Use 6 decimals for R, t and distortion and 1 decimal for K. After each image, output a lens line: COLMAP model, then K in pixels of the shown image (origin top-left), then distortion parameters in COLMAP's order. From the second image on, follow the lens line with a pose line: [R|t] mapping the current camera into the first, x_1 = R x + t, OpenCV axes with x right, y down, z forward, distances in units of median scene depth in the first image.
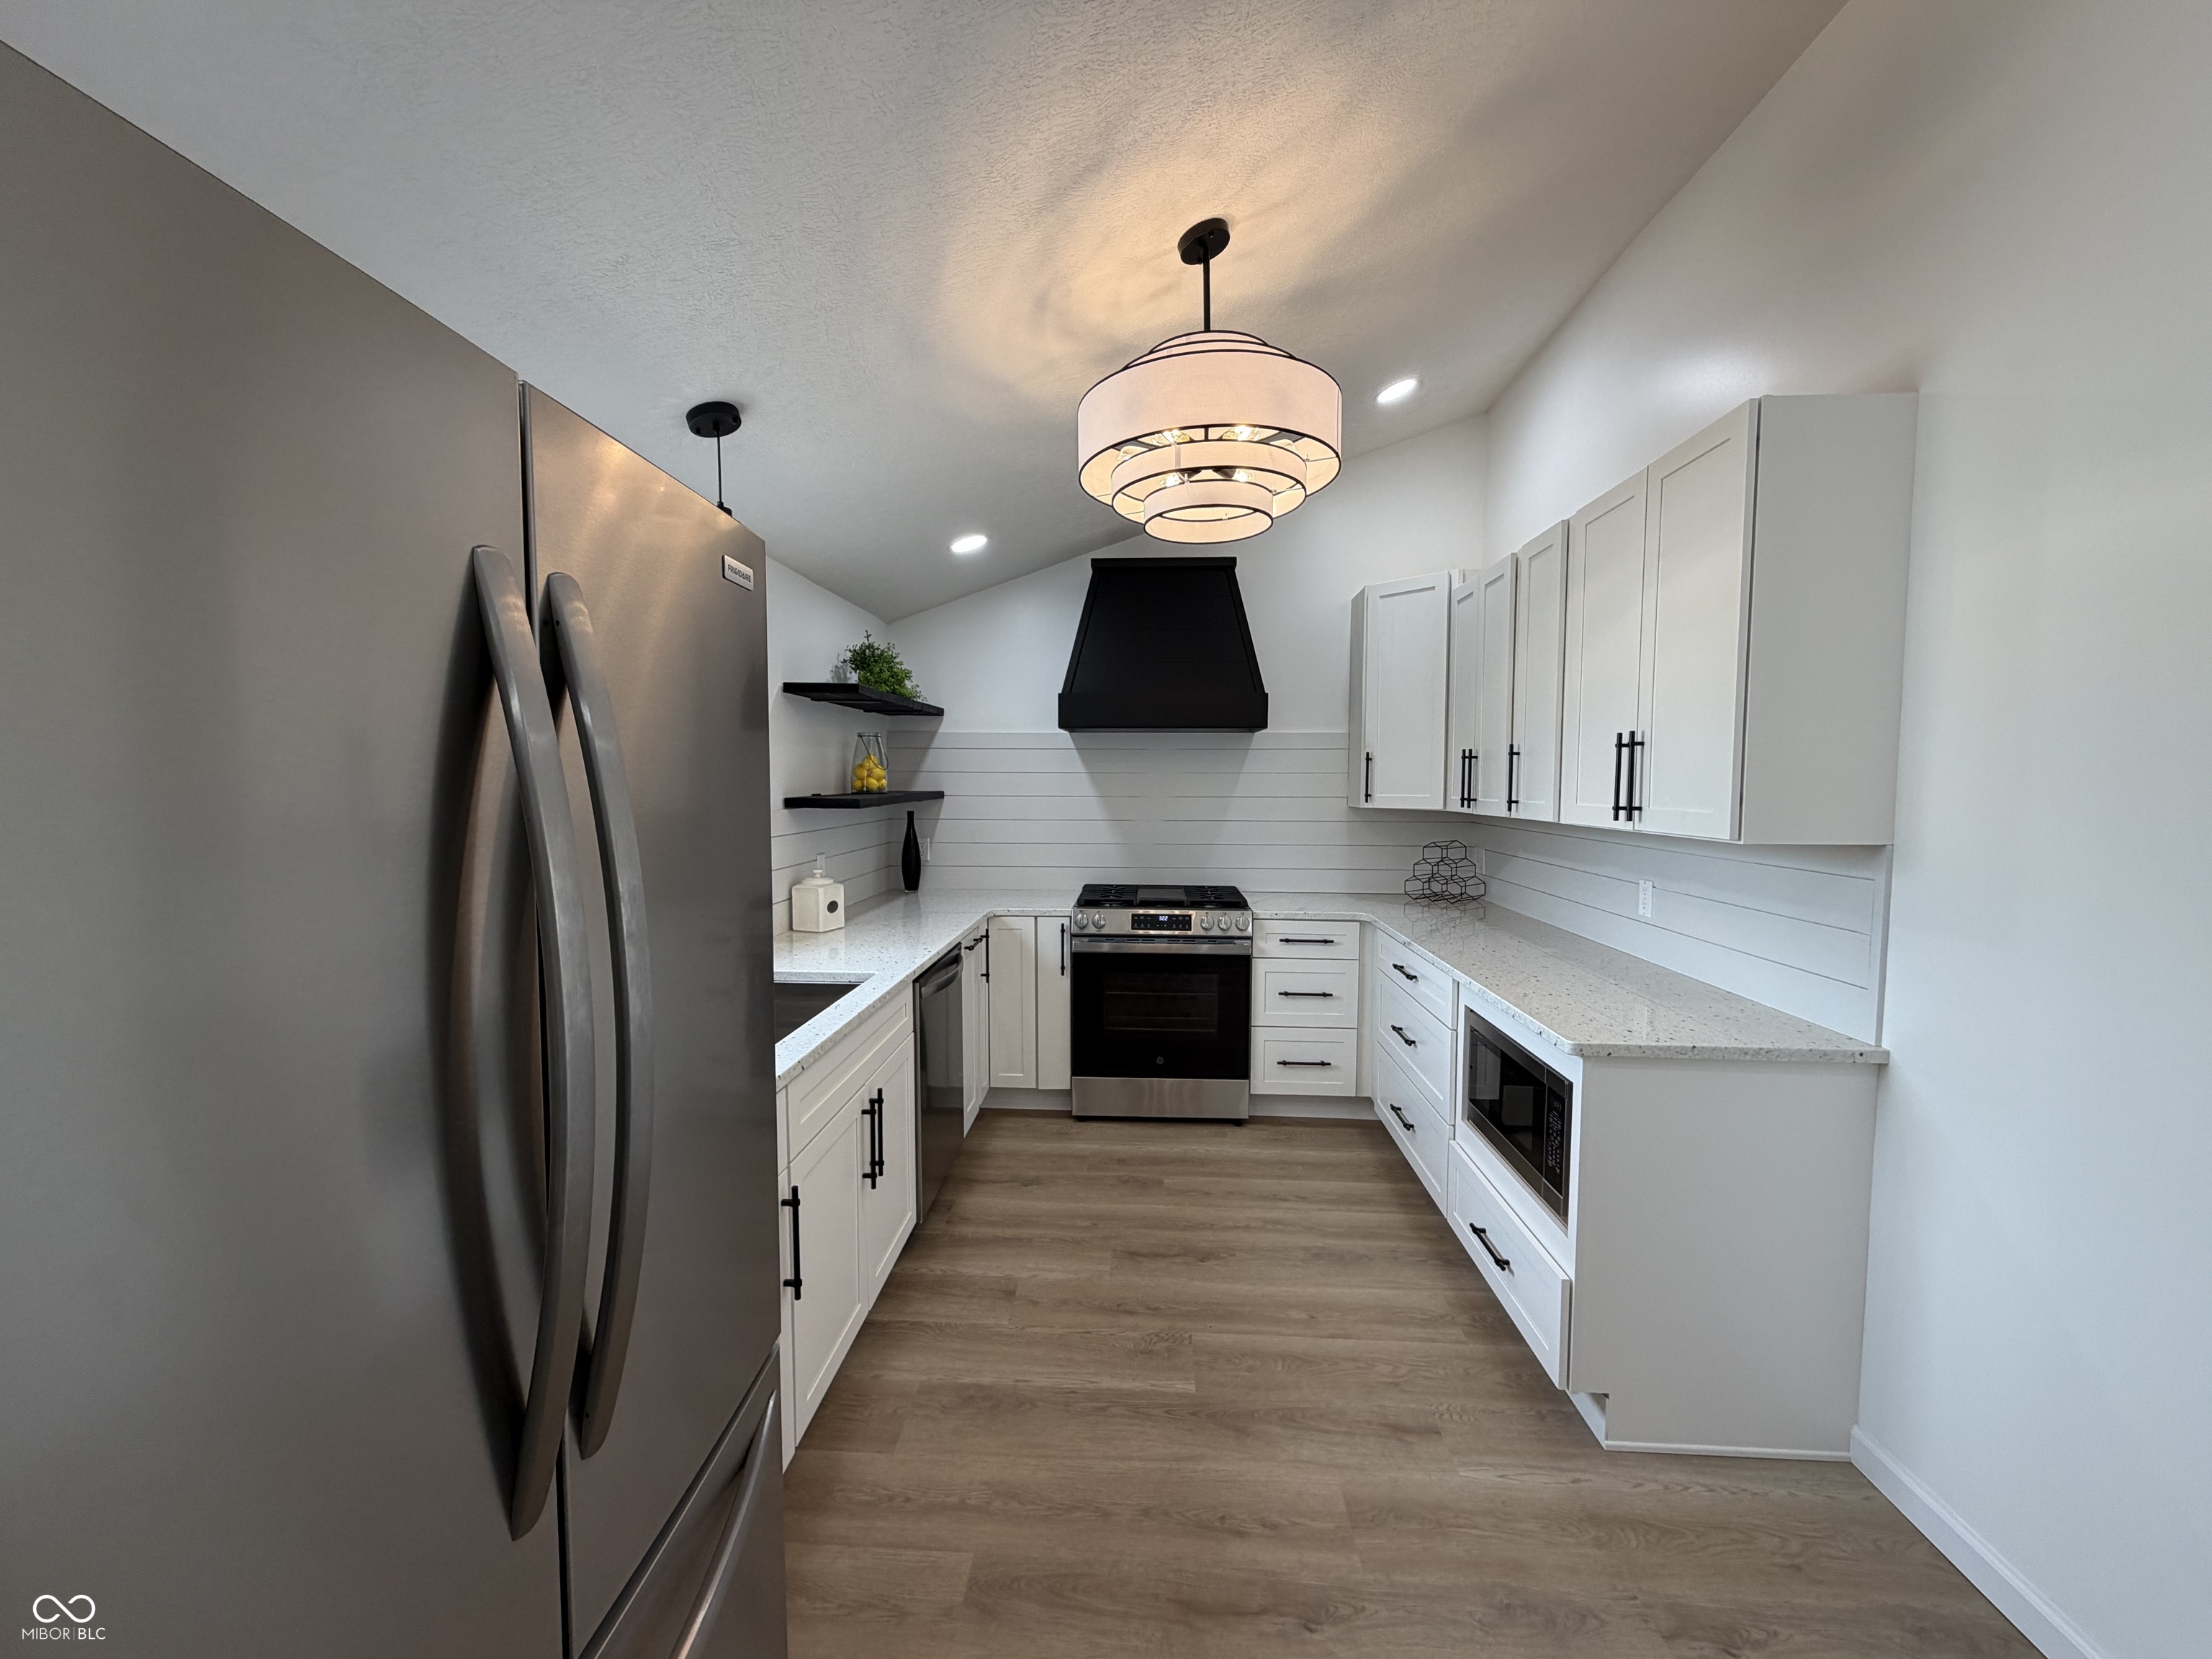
lens RADIAL K [[883.5, 0, 1100.5], [0, 883.5, 830.0], [0, 0, 1]] dist [-0.001589, 0.000411]
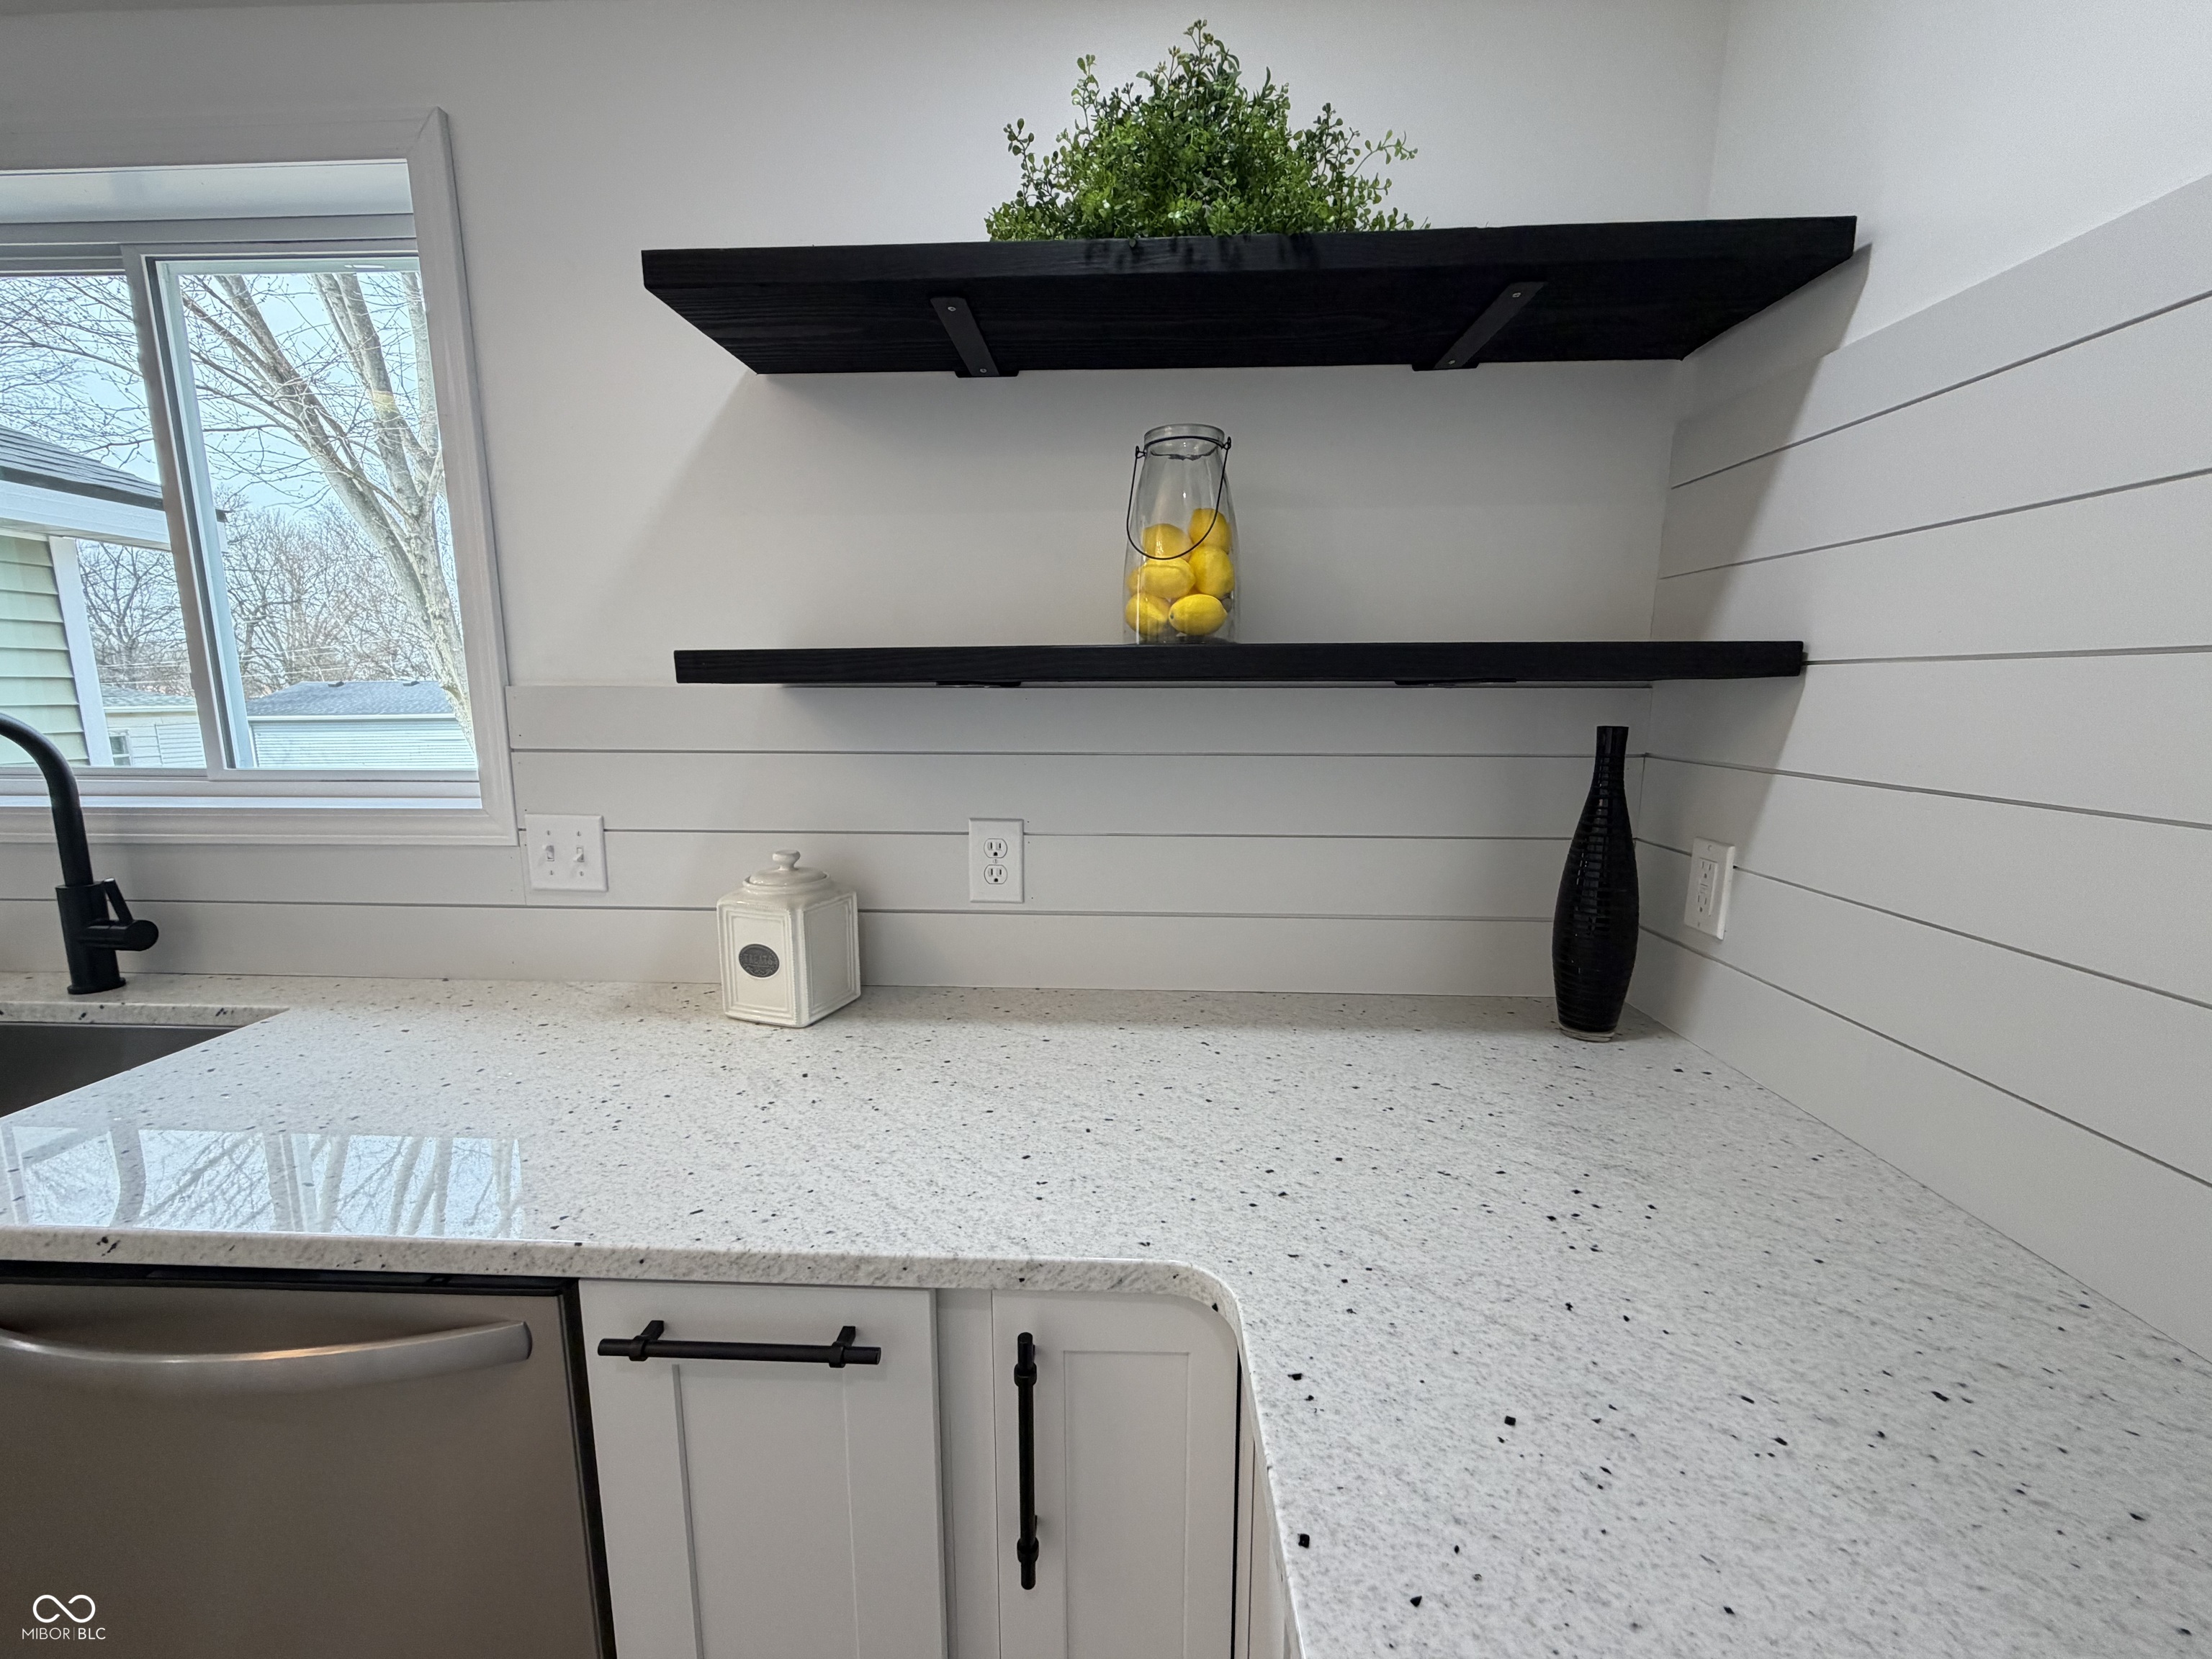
lens RADIAL K [[883.5, 0, 1107.3], [0, 883.5, 831.0], [0, 0, 1]] dist [-0.001589, 0.000411]
pose [[0.024753, 0.152415, -0.988006, 0.047672], [-0.061309, 0.986680, 0.150675, -0.027949], [0.997812, 0.056844, 0.033768, 1.126336]]
